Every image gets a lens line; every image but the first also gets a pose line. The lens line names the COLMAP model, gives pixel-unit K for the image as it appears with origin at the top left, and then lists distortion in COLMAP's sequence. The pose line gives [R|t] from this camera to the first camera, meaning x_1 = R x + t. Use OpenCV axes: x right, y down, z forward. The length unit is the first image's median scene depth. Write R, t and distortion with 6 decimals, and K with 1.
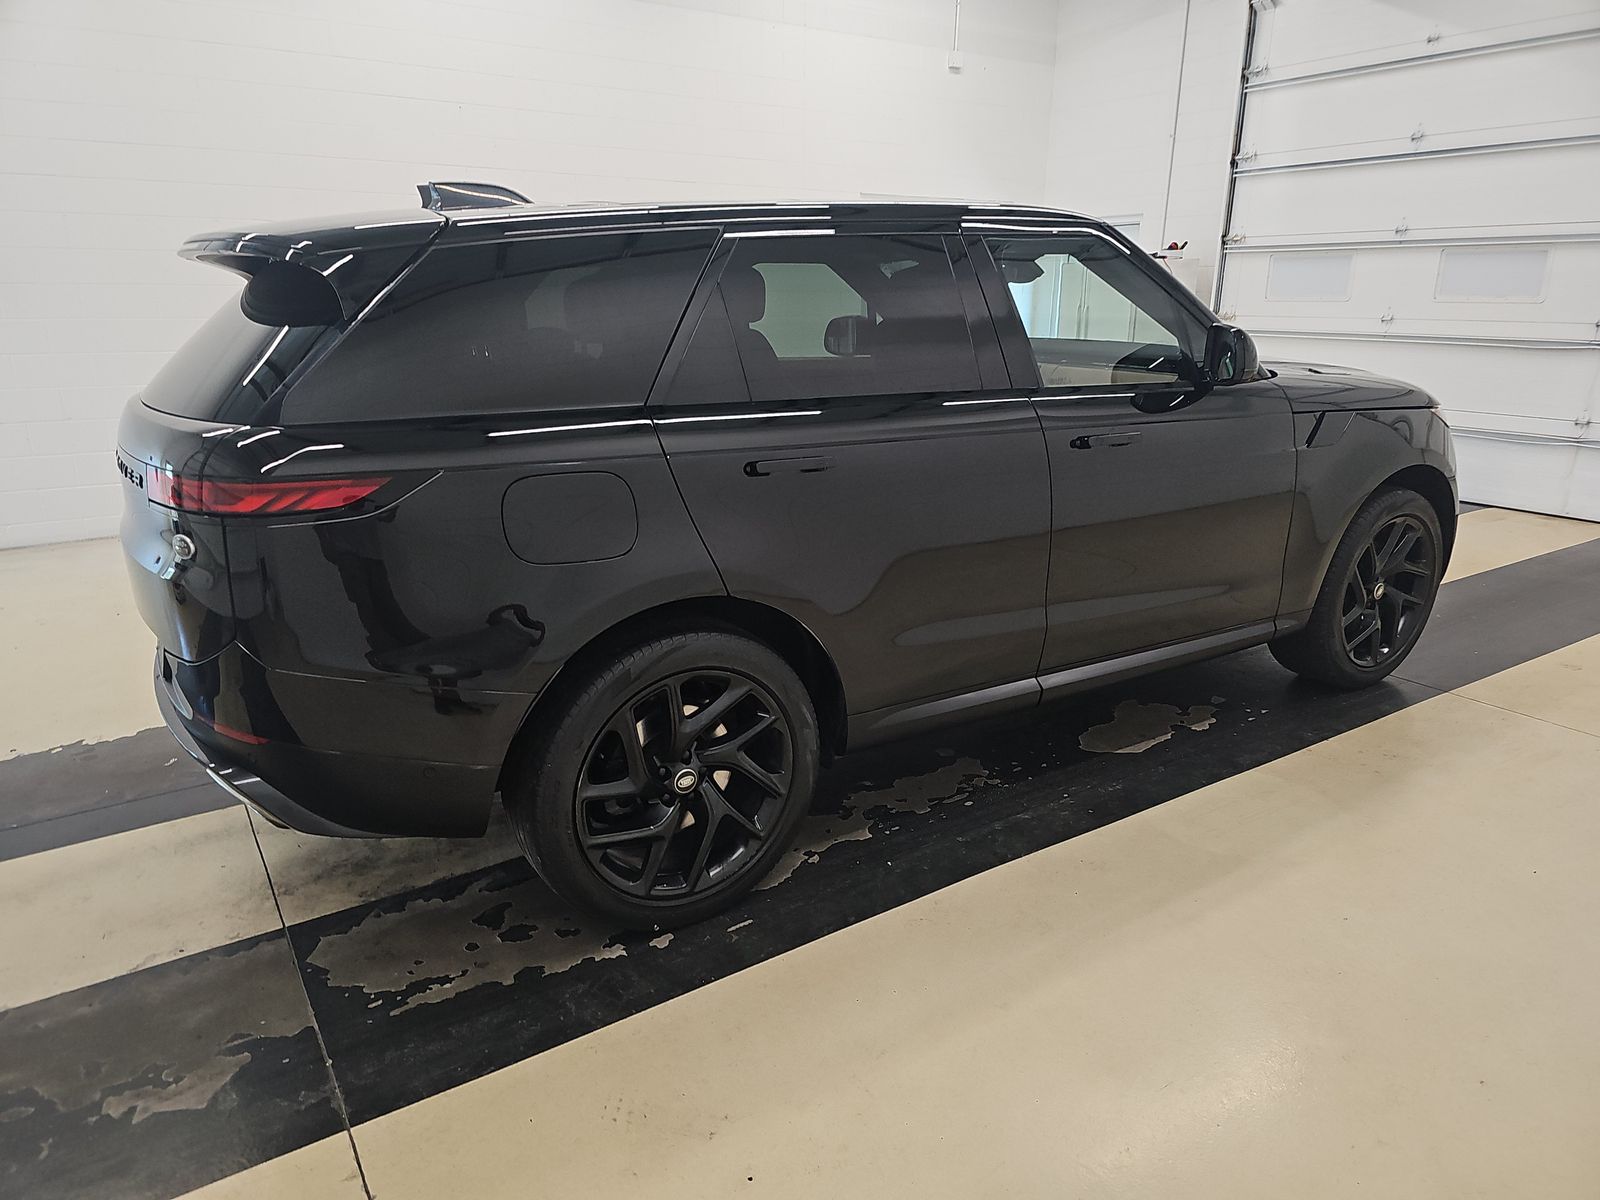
lens RADIAL K [[1041.6, 0, 785.0], [0, 1041.6, 600.6], [0, 0, 1]] dist [0.046167, -0.027705]
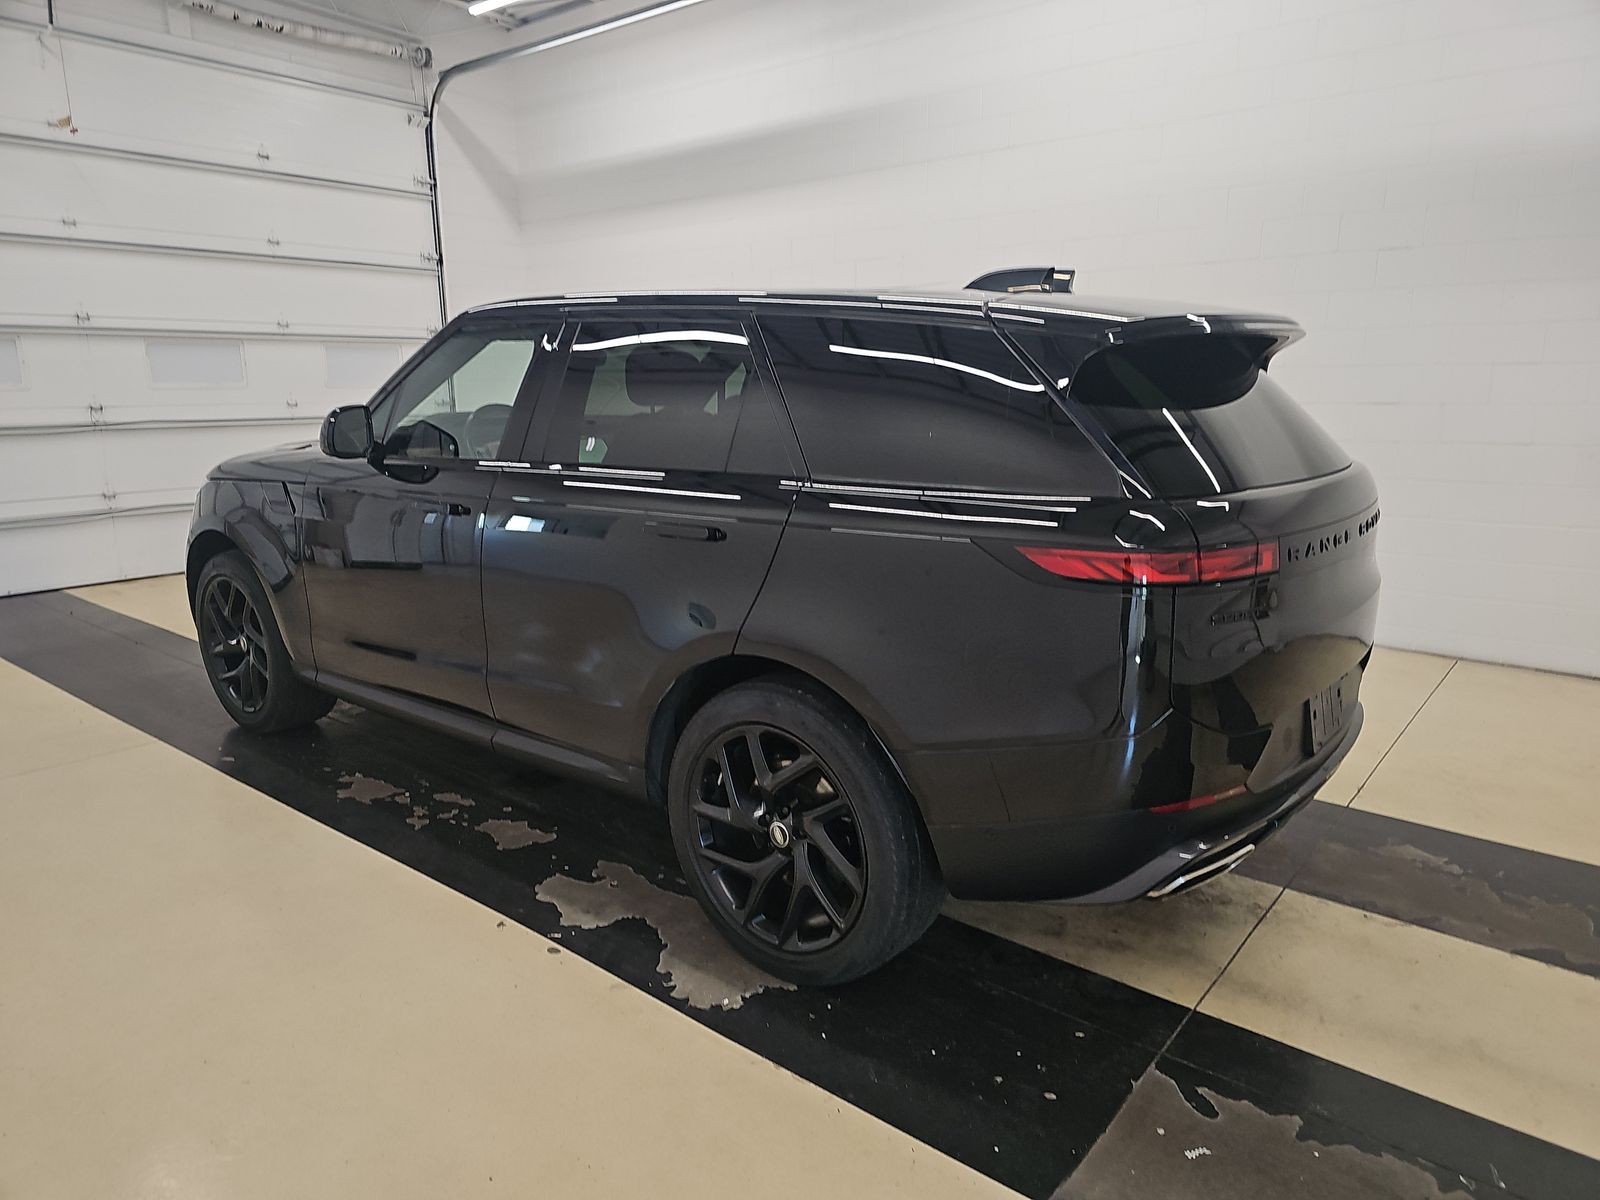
lens RADIAL K [[1041.6, 0, 785.0], [0, 1041.6, 600.6], [0, 0, 1]] dist [0.046167, -0.027705]
pose [[-0.300227, -0.208282, 0.930850, -1.245346], [0.281097, 0.913215, 0.294998, -0.466752], [-0.911509, 0.350225, -0.215624, 1.529375]]
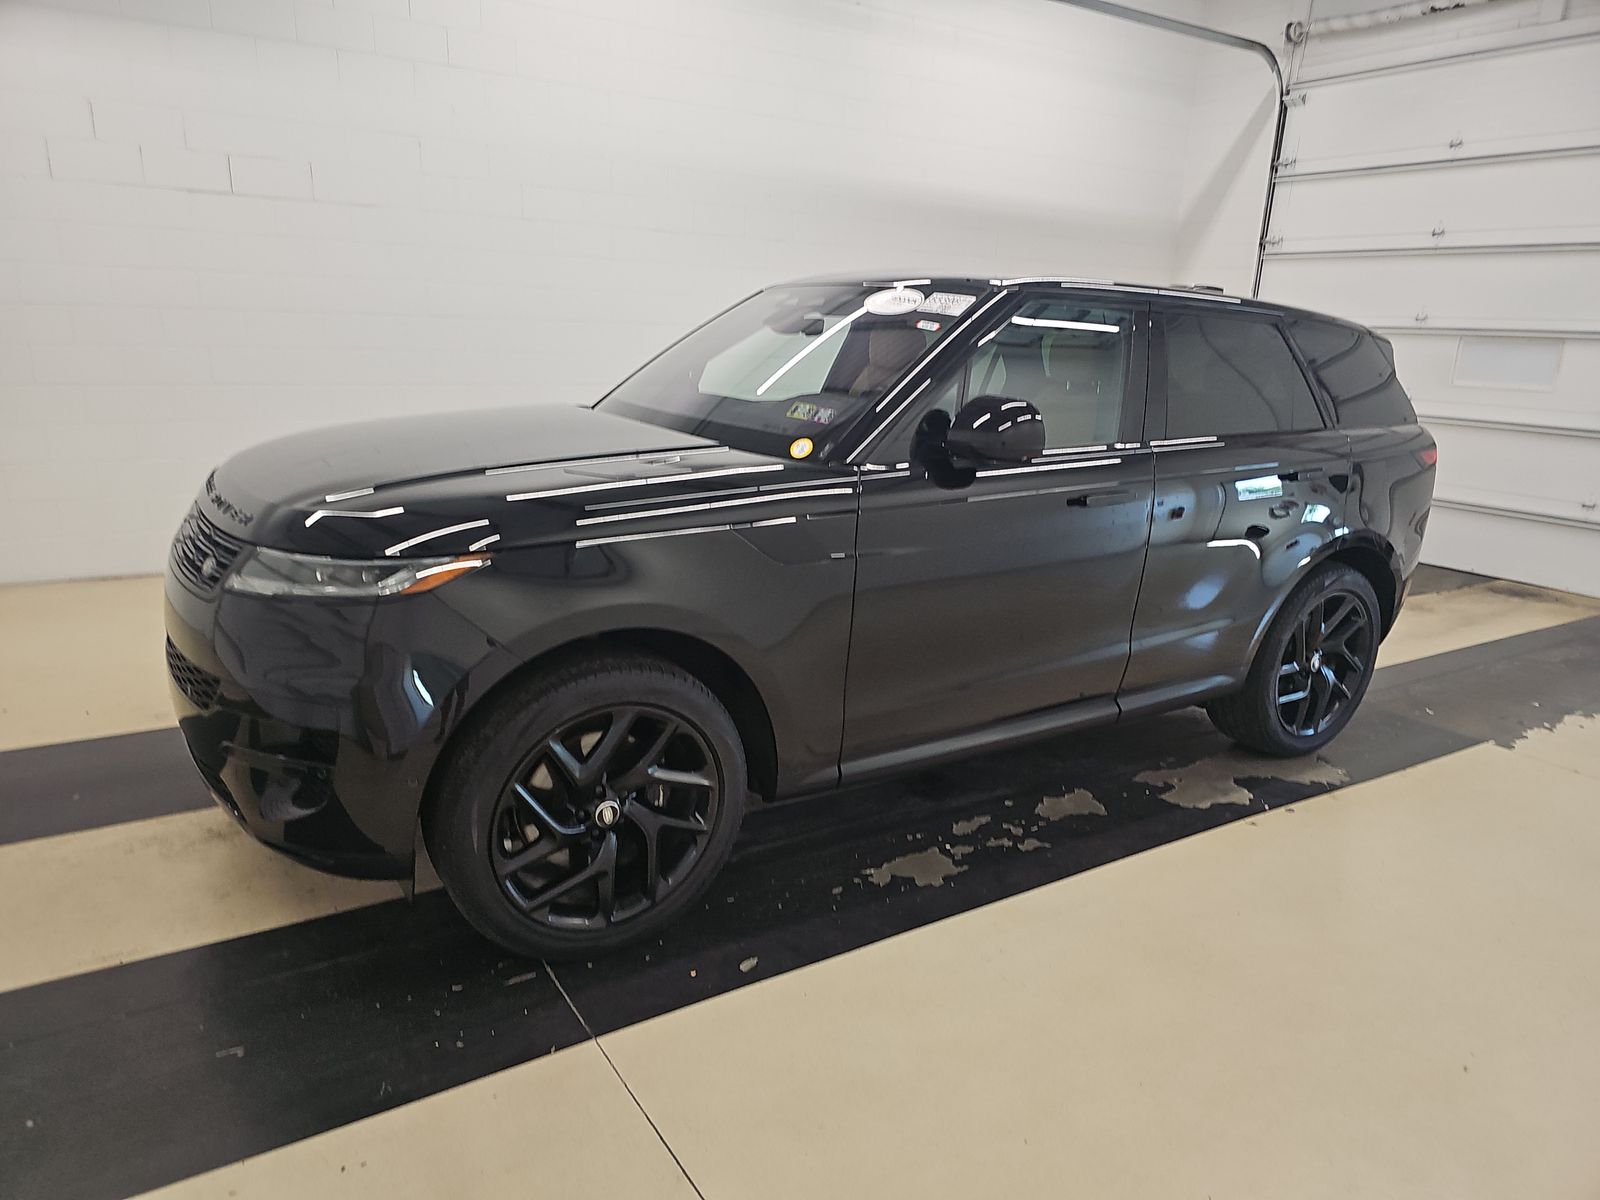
lens RADIAL K [[1095.4, 0, 800.0], [0, 1095.4, 600.0], [0, 0, 1]] dist [0.045018, -0.002990]
pose [[-0.997589, -0.057694, -0.038567, 3.611928], [-0.069302, 0.857330, 0.510082, -1.504332], [0.003636, 0.511525, -0.859261, 5.004968]]
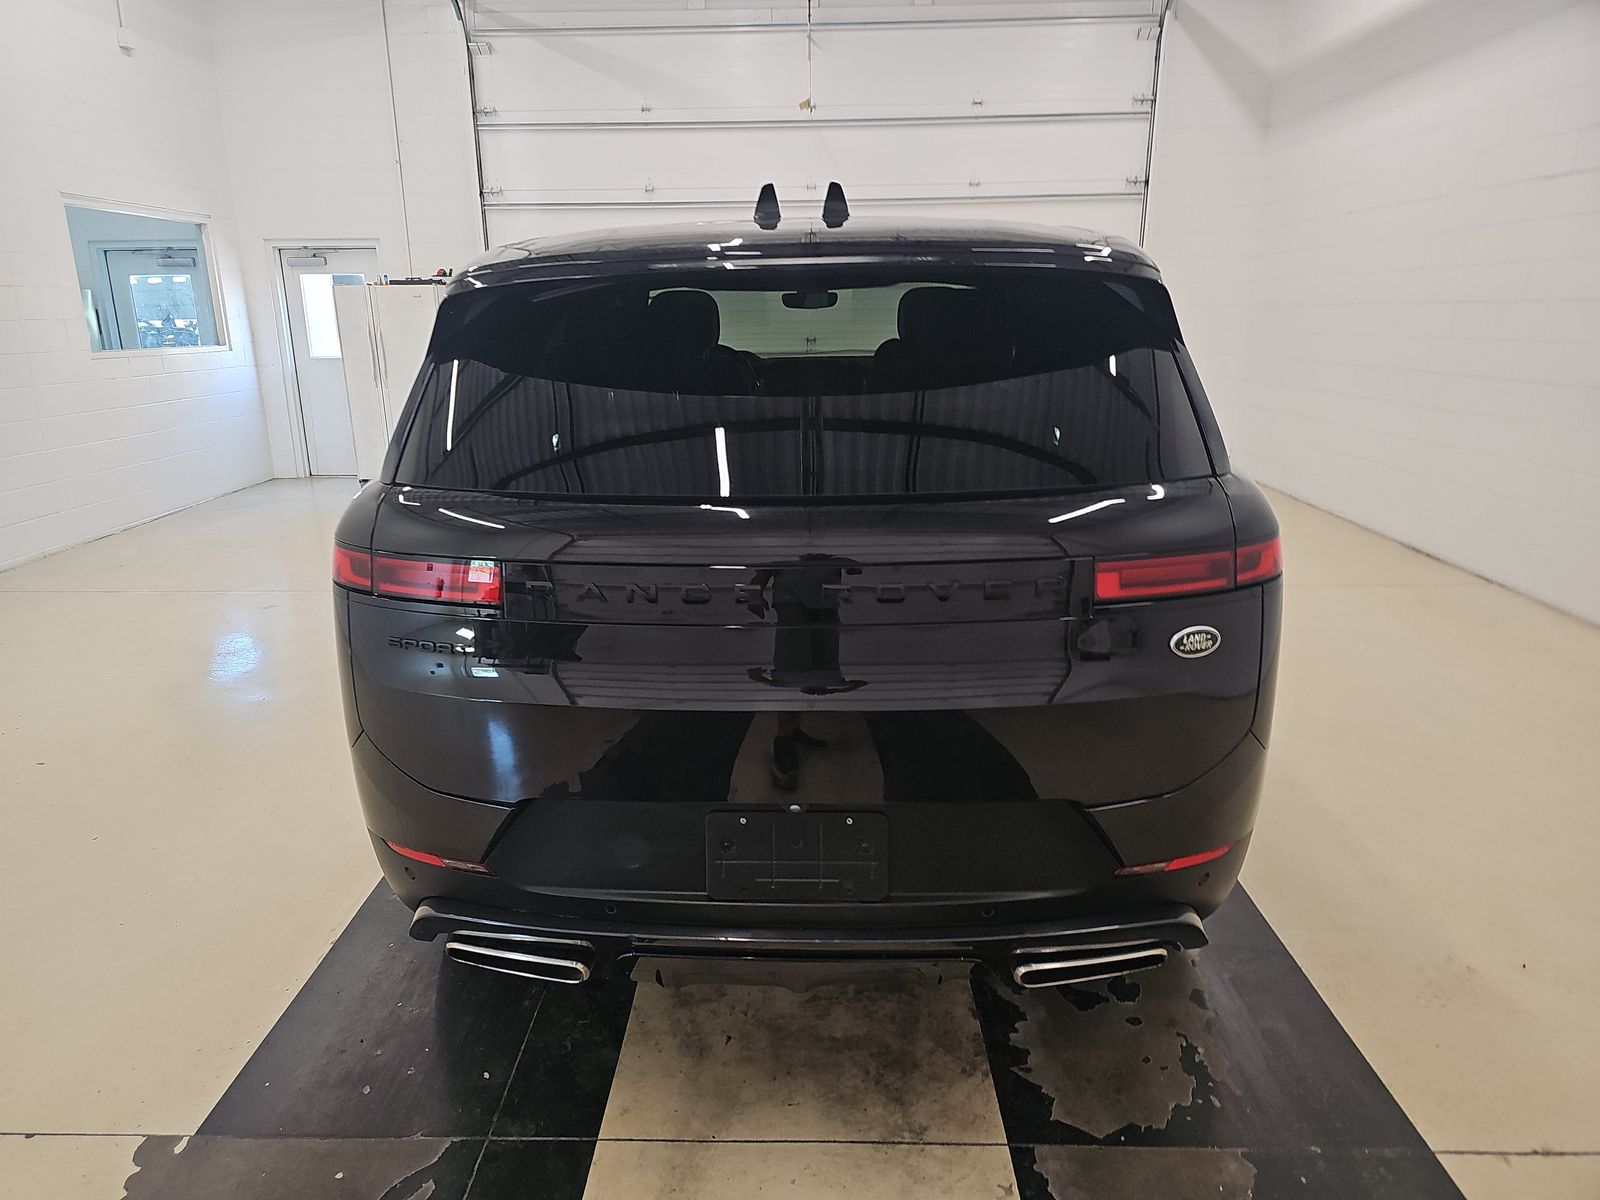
lens RADIAL K [[1041.6, 0, 785.0], [0, 1041.6, 600.6], [0, 0, 1]] dist [0.046167, -0.027705]
pose [[0.569736, -0.232892, 0.788138, -0.988601], [0.251471, 0.962411, 0.102603, -0.174629], [-0.782409, 0.139737, 0.606886, 0.555756]]
